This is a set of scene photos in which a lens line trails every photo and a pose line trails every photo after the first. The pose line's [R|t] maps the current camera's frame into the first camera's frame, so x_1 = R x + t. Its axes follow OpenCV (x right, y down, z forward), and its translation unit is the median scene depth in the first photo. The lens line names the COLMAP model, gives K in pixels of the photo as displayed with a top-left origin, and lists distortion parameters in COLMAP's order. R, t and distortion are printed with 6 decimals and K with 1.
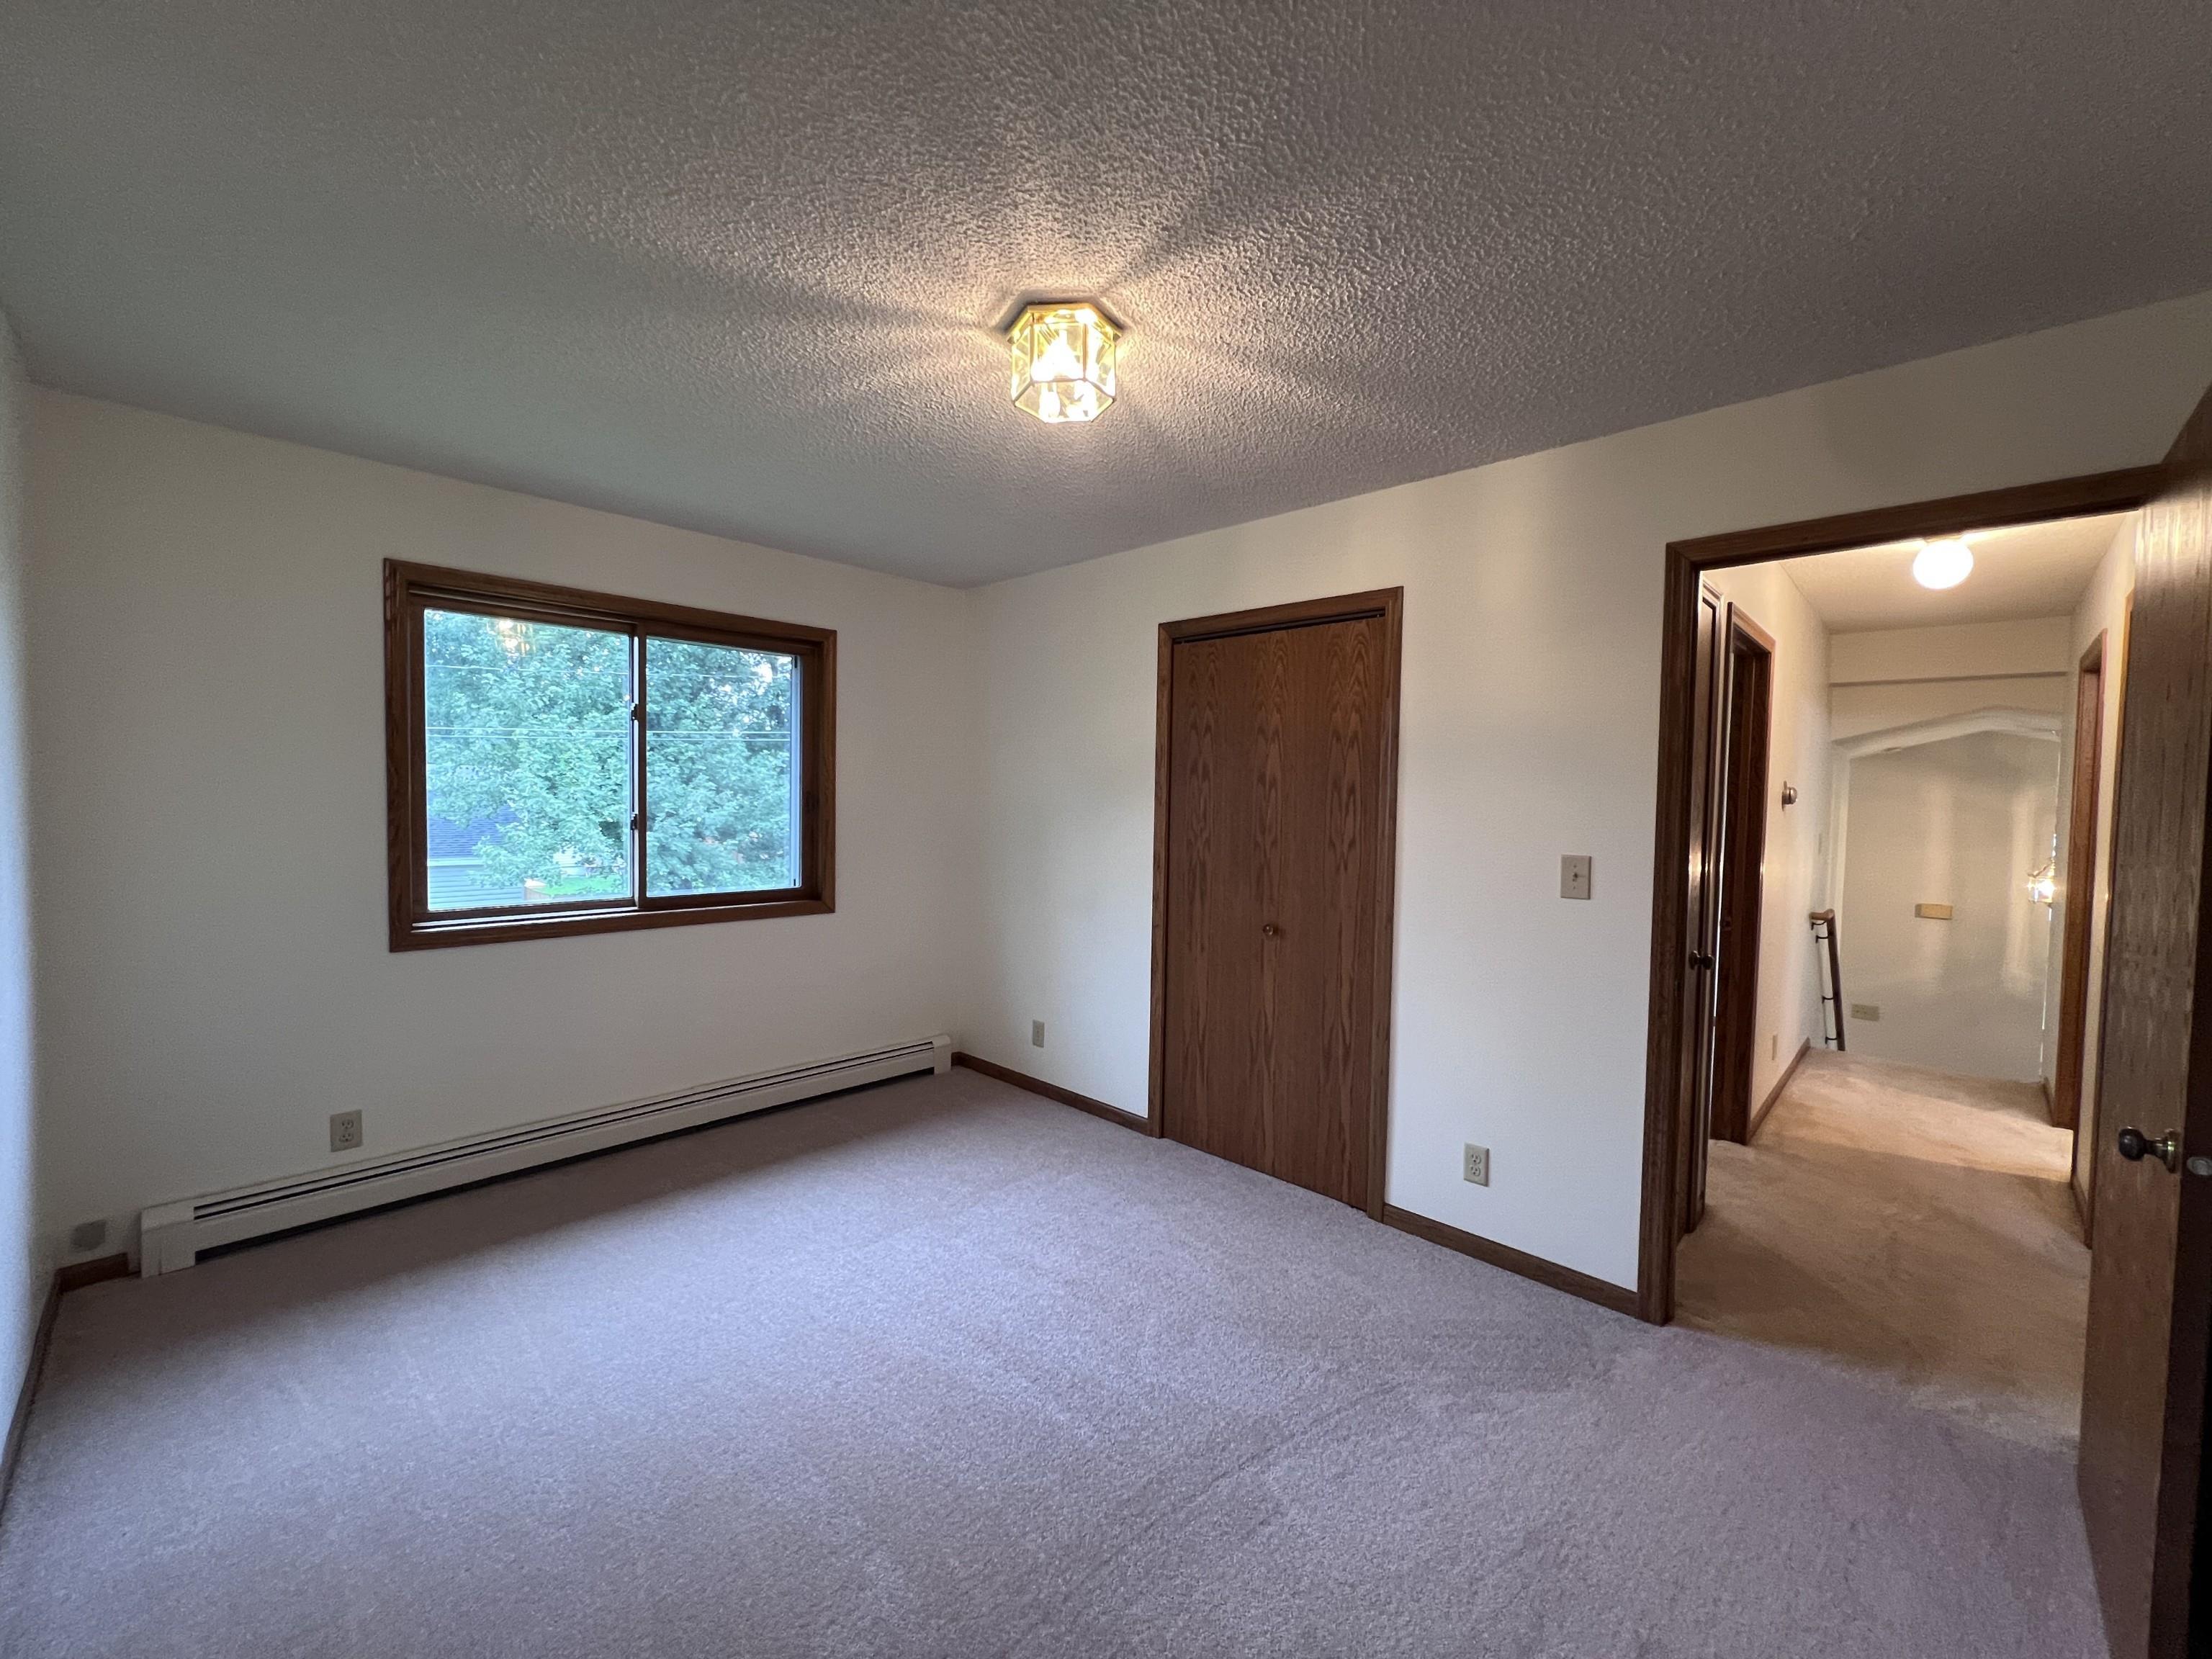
lens RADIAL K [[887.1, 0, 1106.0], [0, 887.1, 829.5], [0, 0, 1]] dist [-0.001565, -0.000285]
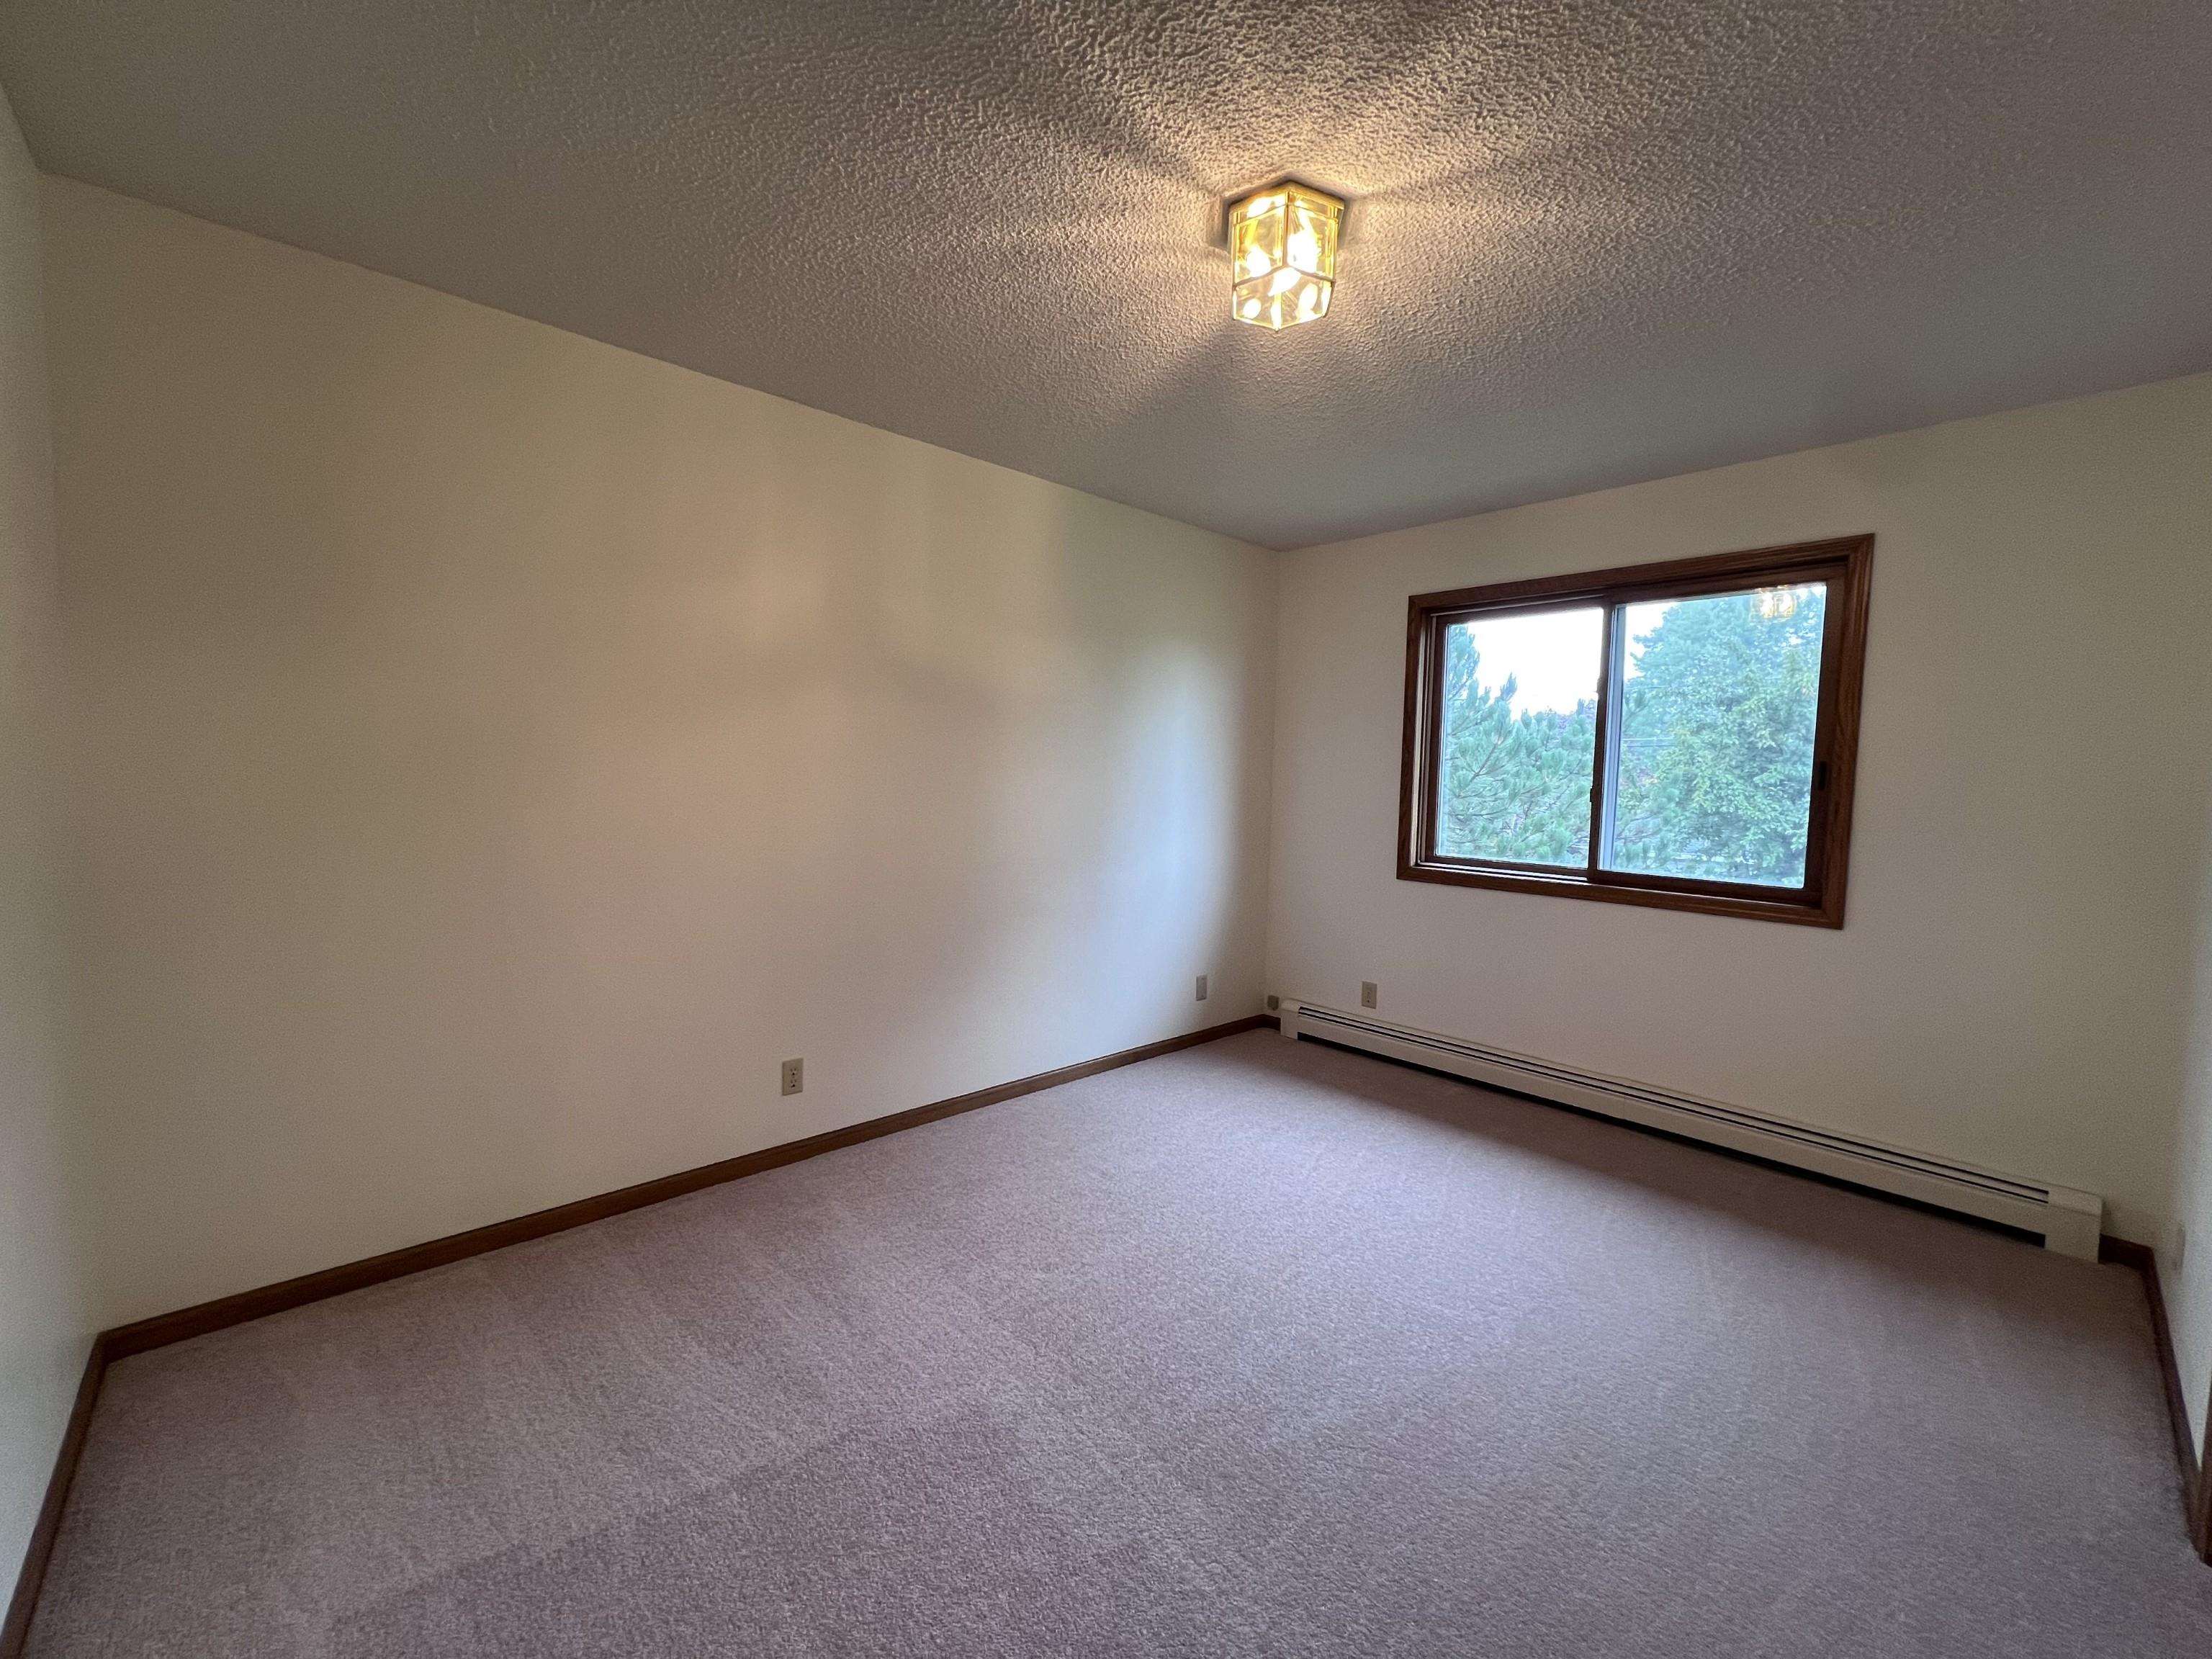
lens RADIAL K [[888.2, 0, 1106.0], [0, 888.2, 829.5], [0, 0, 1]] dist [-0.001131, 0.000185]
pose [[-0.050019, 0.049212, -0.997535, 0.571975], [-0.061362, 0.996747, 0.052250, 0.015114], [0.996861, 0.063824, -0.046837, 0.567144]]
